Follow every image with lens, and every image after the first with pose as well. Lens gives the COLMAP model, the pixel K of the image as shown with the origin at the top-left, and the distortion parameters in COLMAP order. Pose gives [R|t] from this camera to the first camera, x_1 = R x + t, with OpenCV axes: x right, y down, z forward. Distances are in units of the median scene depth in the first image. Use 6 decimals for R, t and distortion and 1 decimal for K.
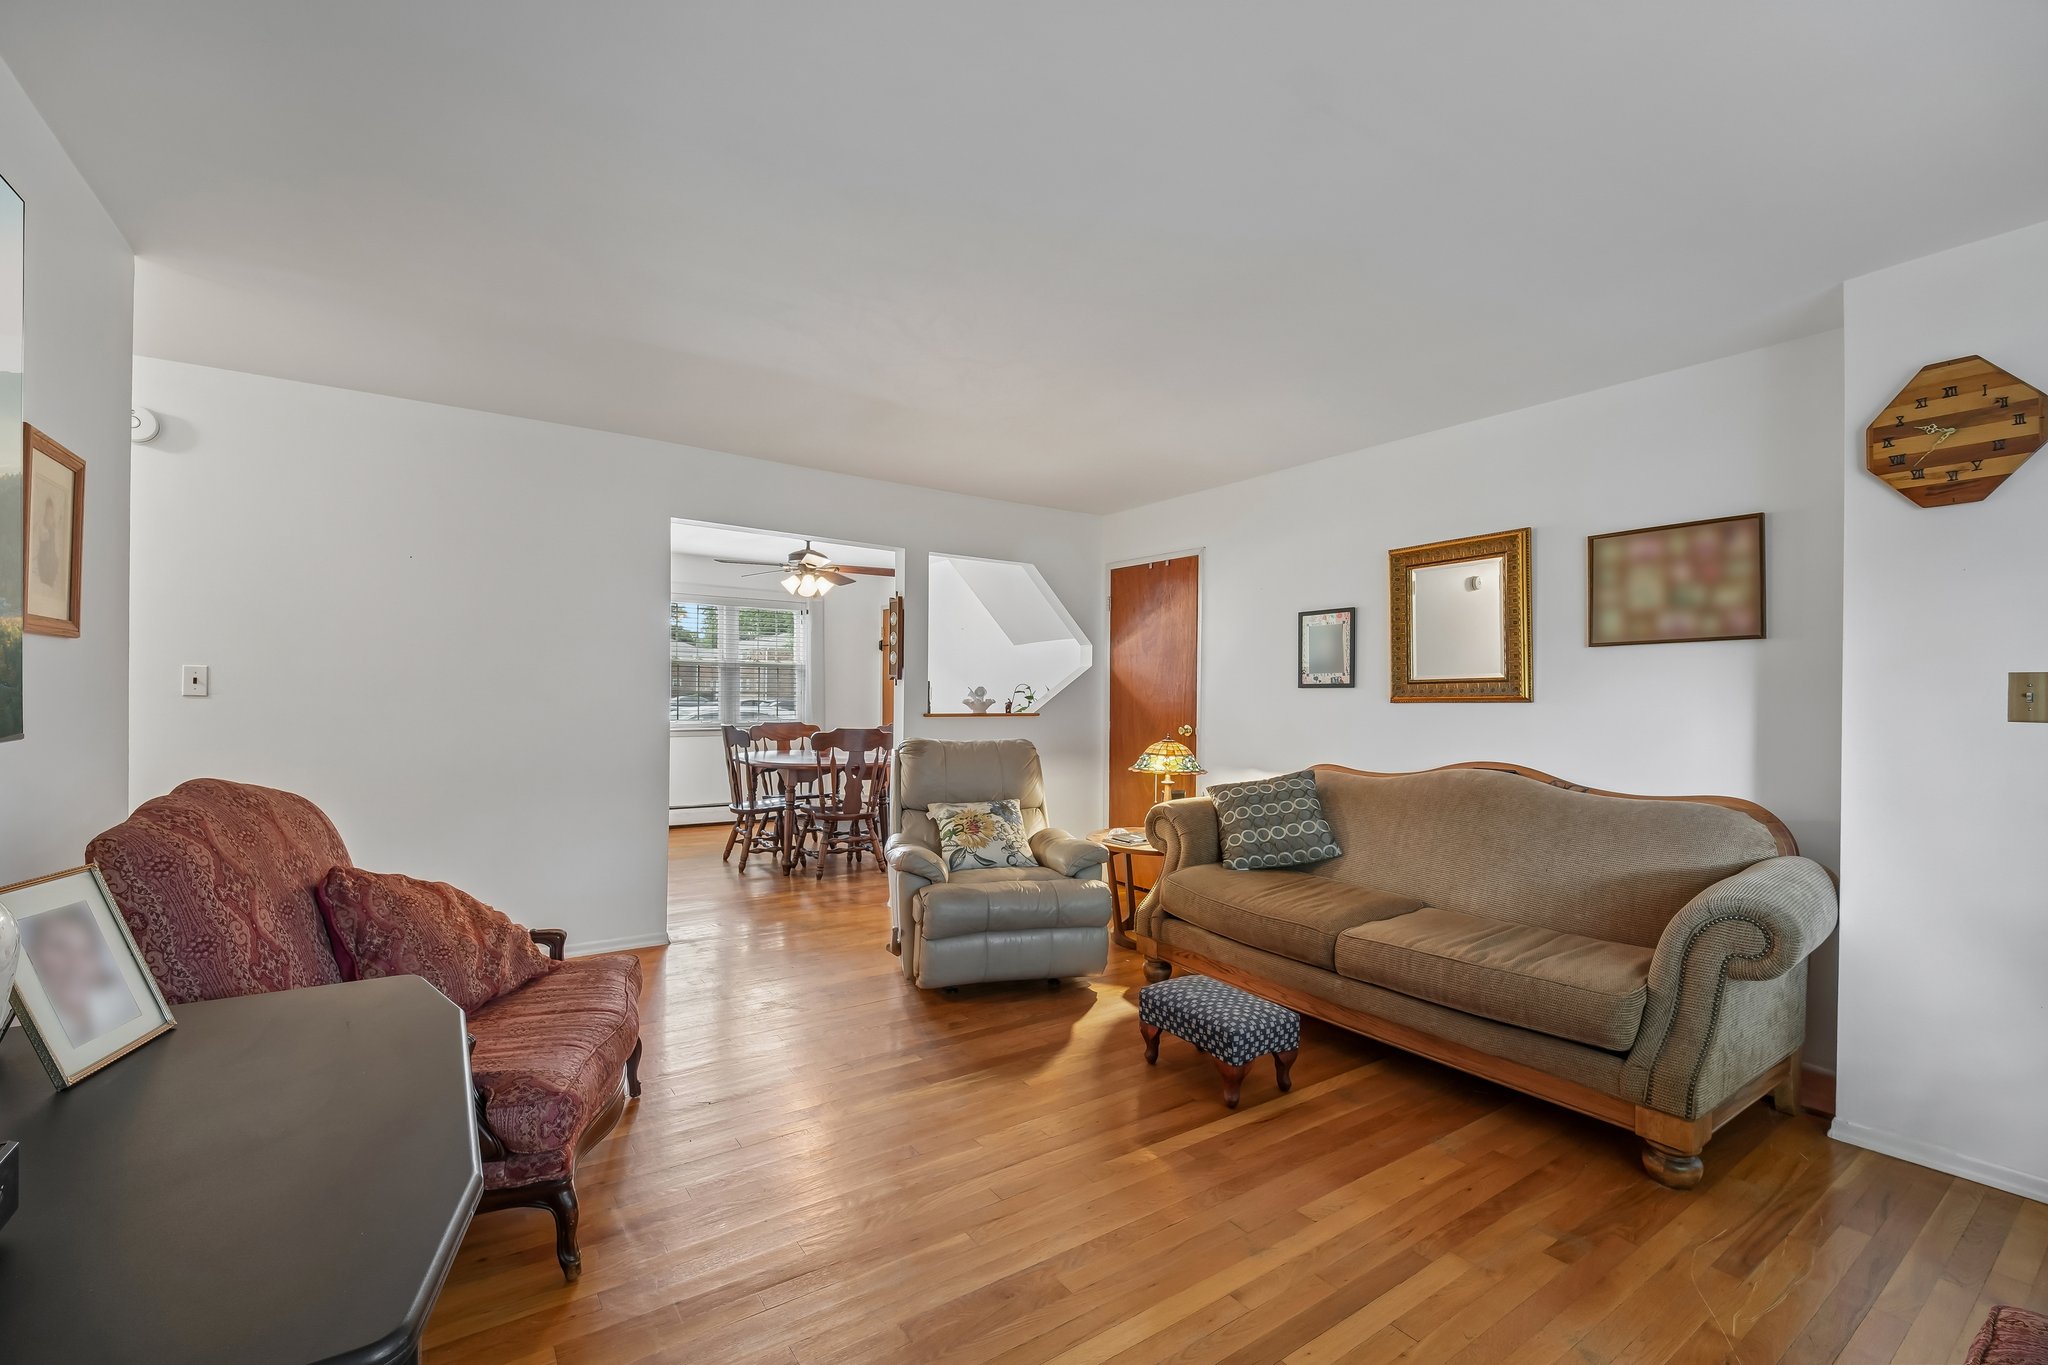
lens RADIAL K [[847.5, 0, 1012.0], [0, 847.5, 685.1], [0, 0, 1]] dist [0.016543, -0.020872]
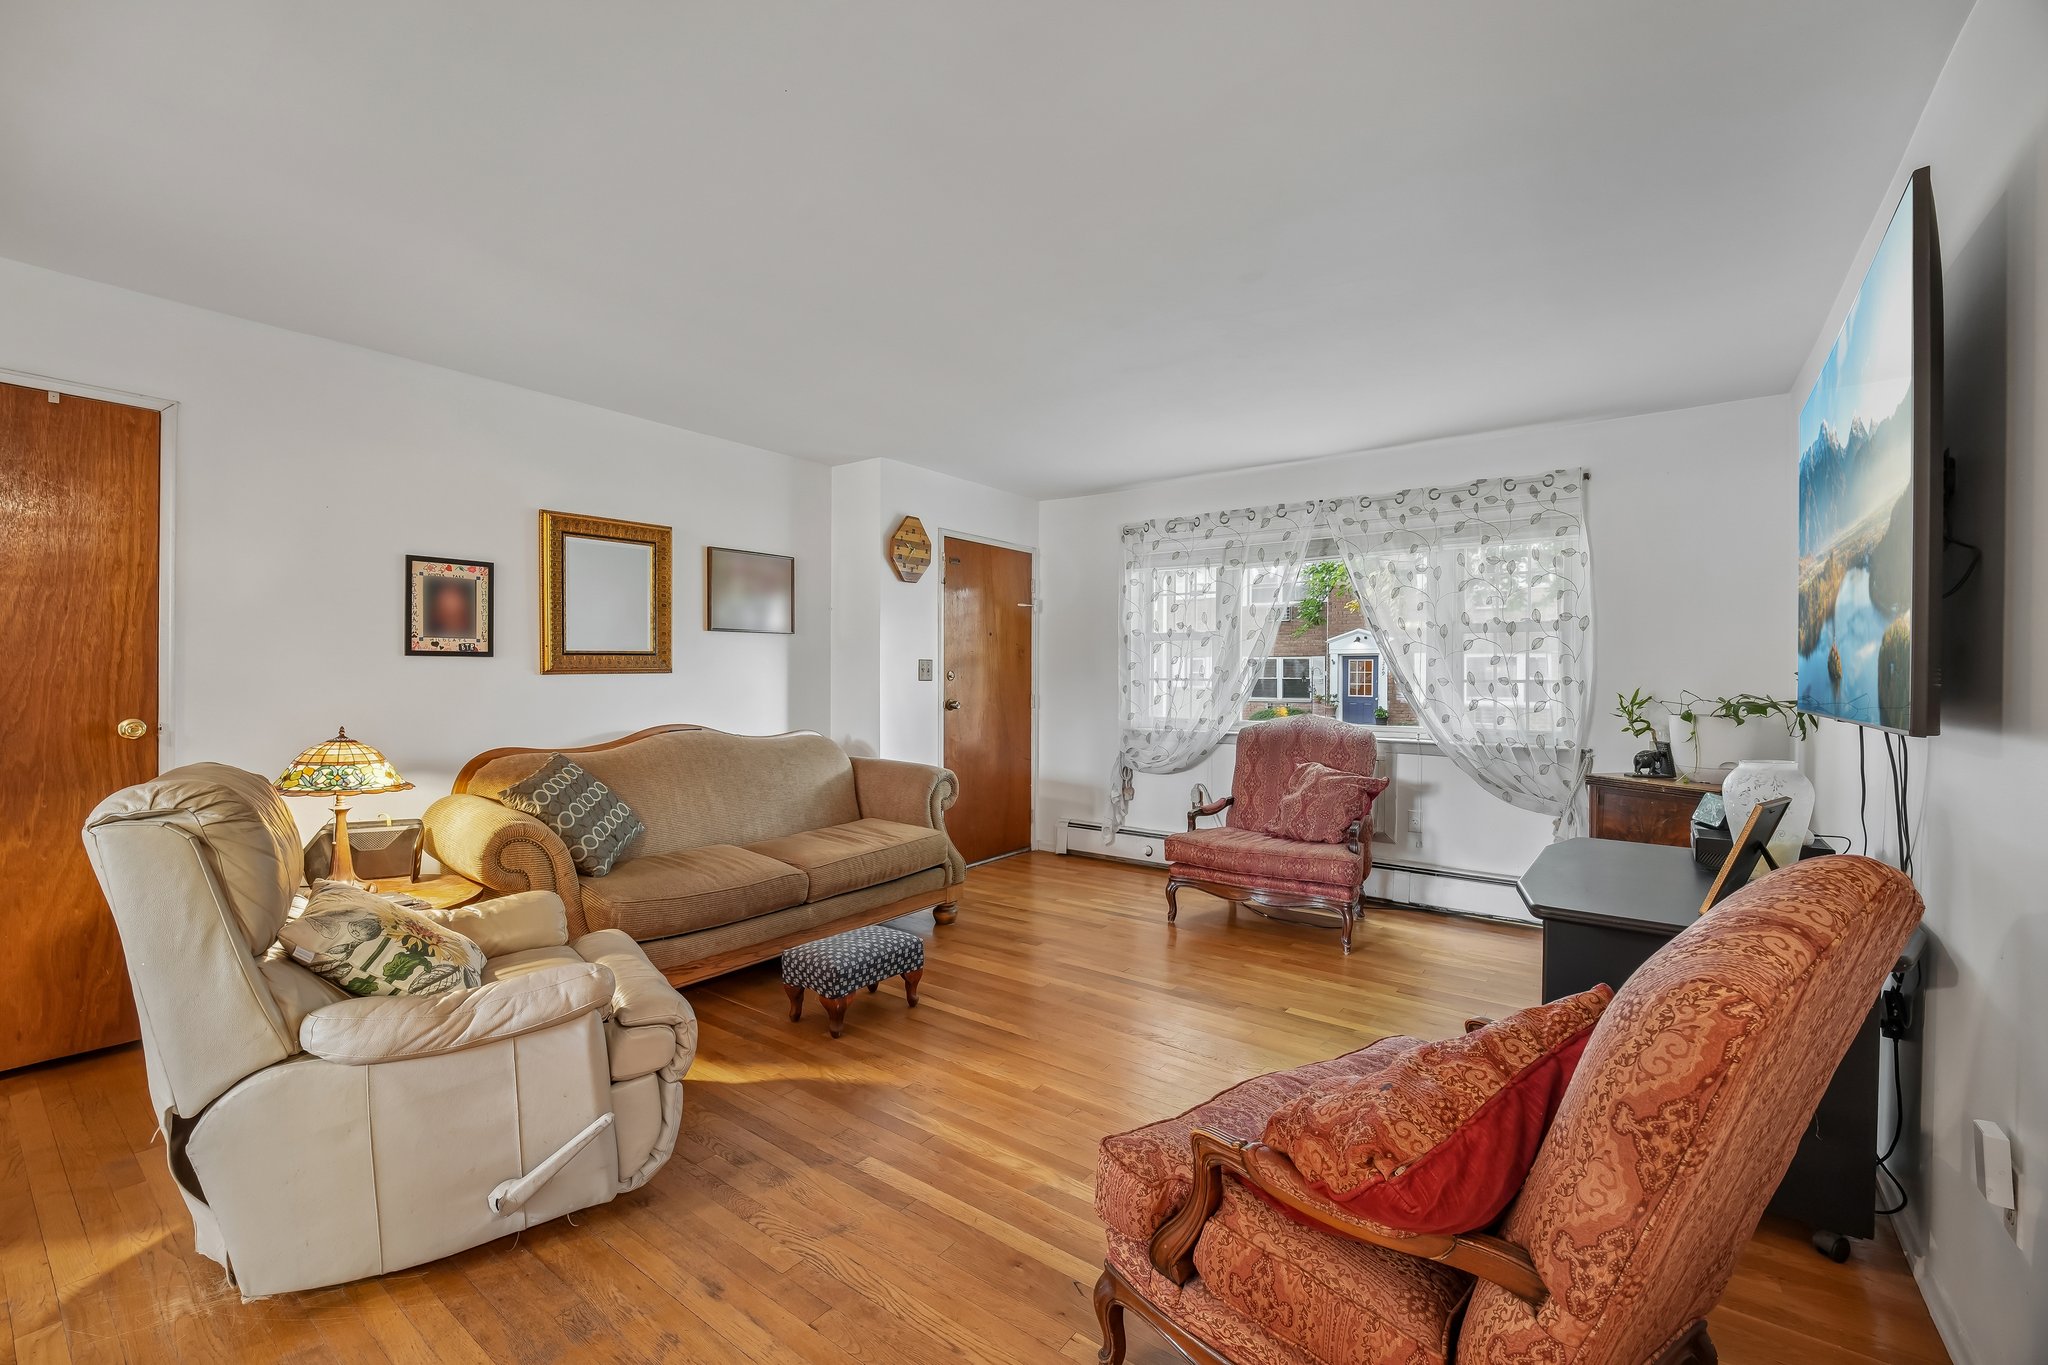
lens RADIAL K [[847.5, 0, 1012.0], [0, 847.5, 685.1], [0, 0, 1]] dist [0.016543, -0.020872]
pose [[-0.318118, -0.030883, 0.947548, -0.641452], [-0.026748, 0.999364, 0.023592, -0.003089], [-0.947674, -0.017840, -0.318742, 0.853636]]
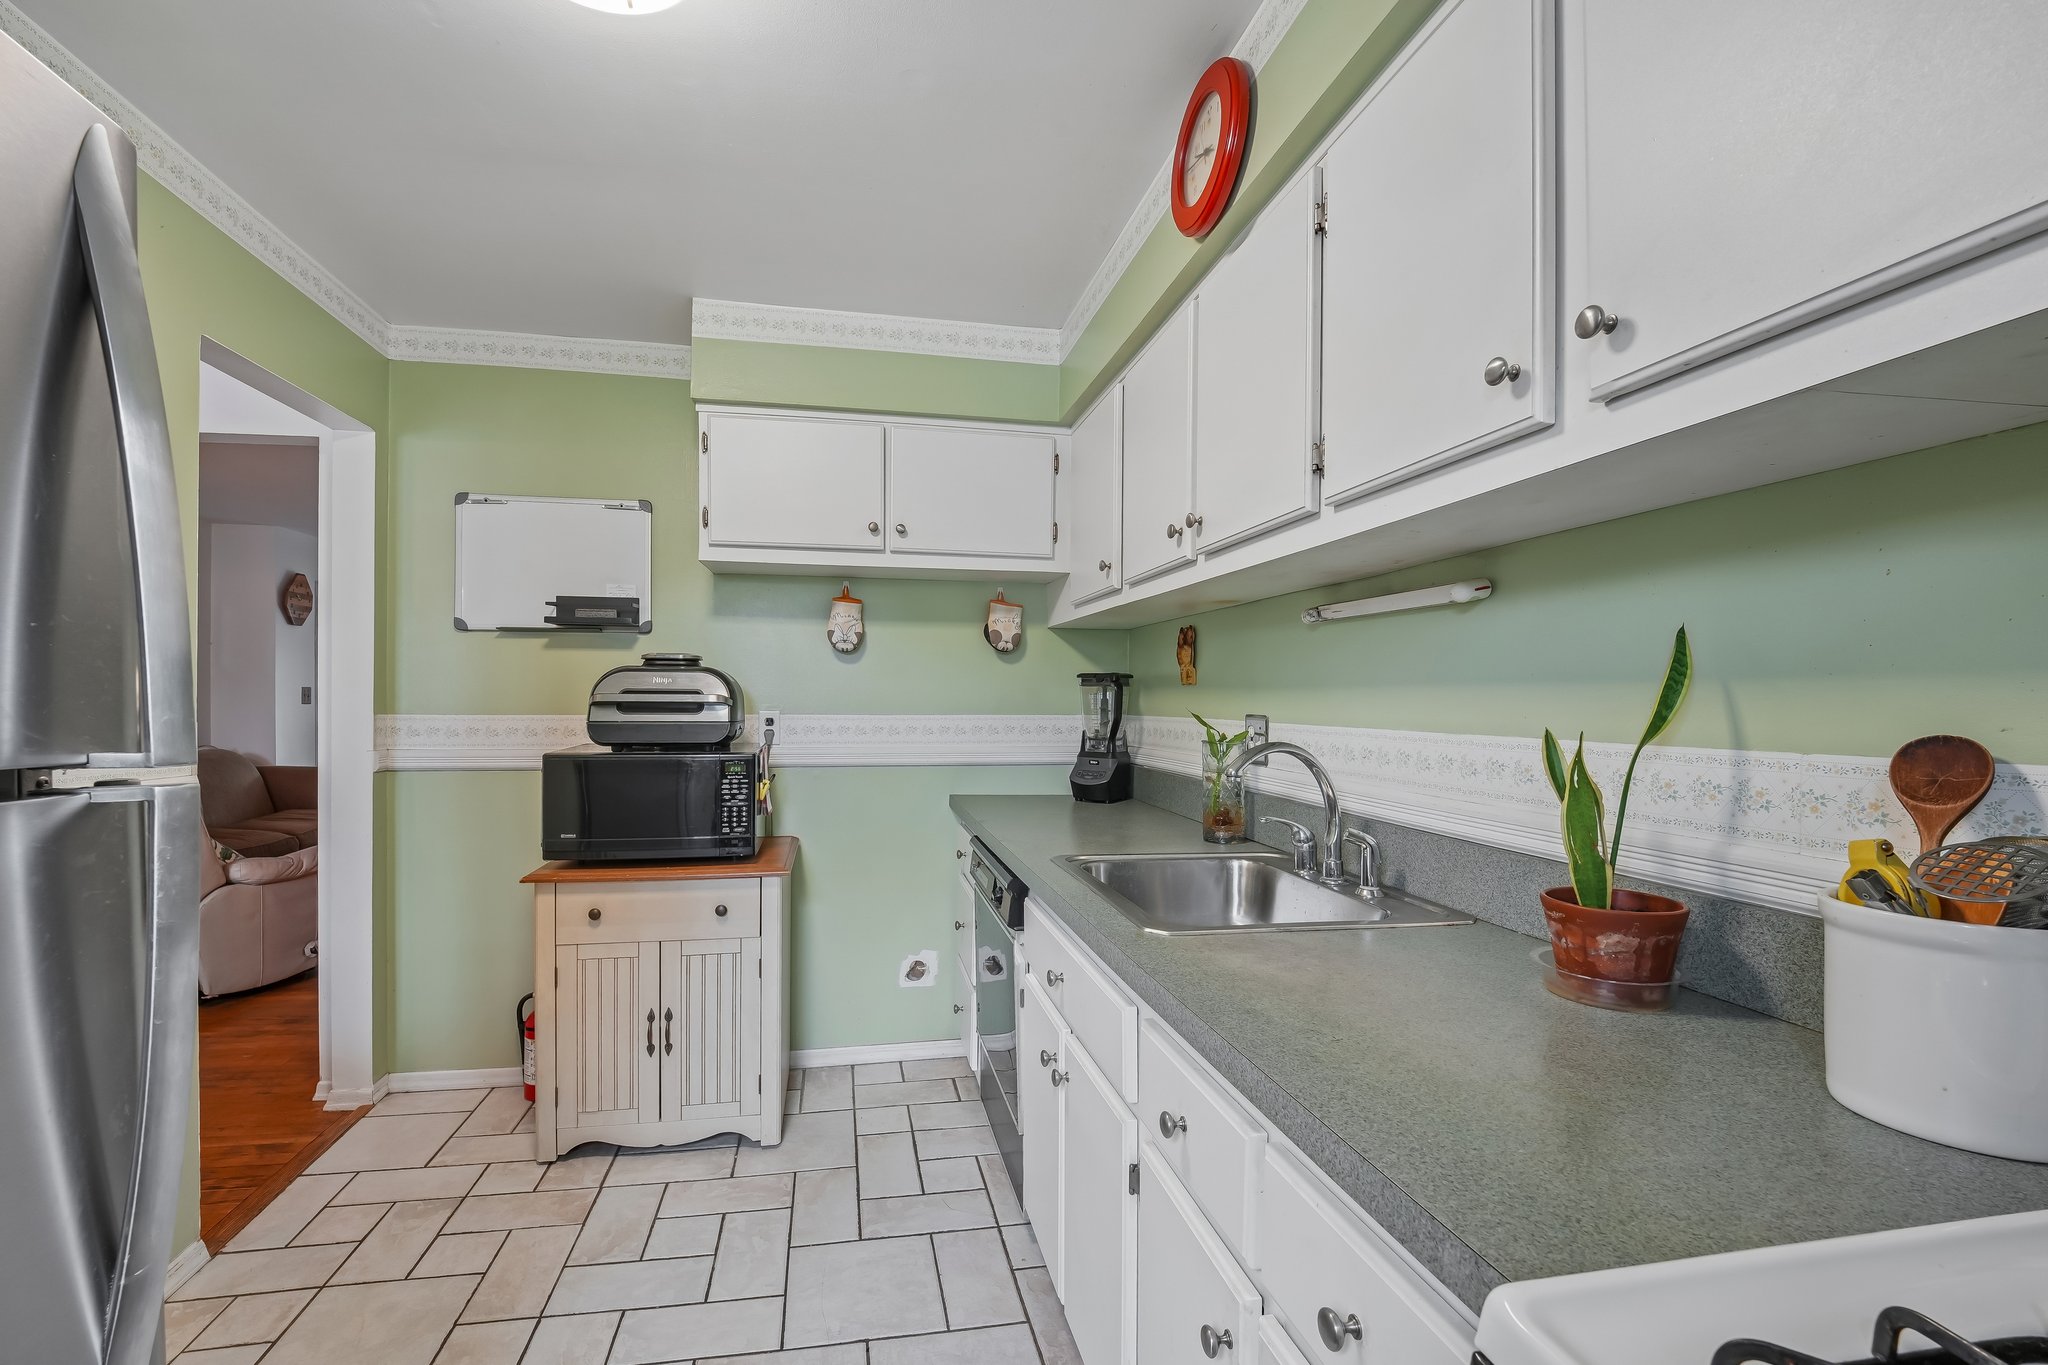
lens RADIAL K [[850.0, 0, 983.1], [0, 850.0, 706.8], [0, 0, 1]] dist [0.000188, -0.006677]
pose [[-0.913146, -0.030487, 0.406492, -1.237865], [-0.031570, 0.999493, 0.004043, -0.017346], [-0.406409, -0.009141, -0.913645, 1.554524]]
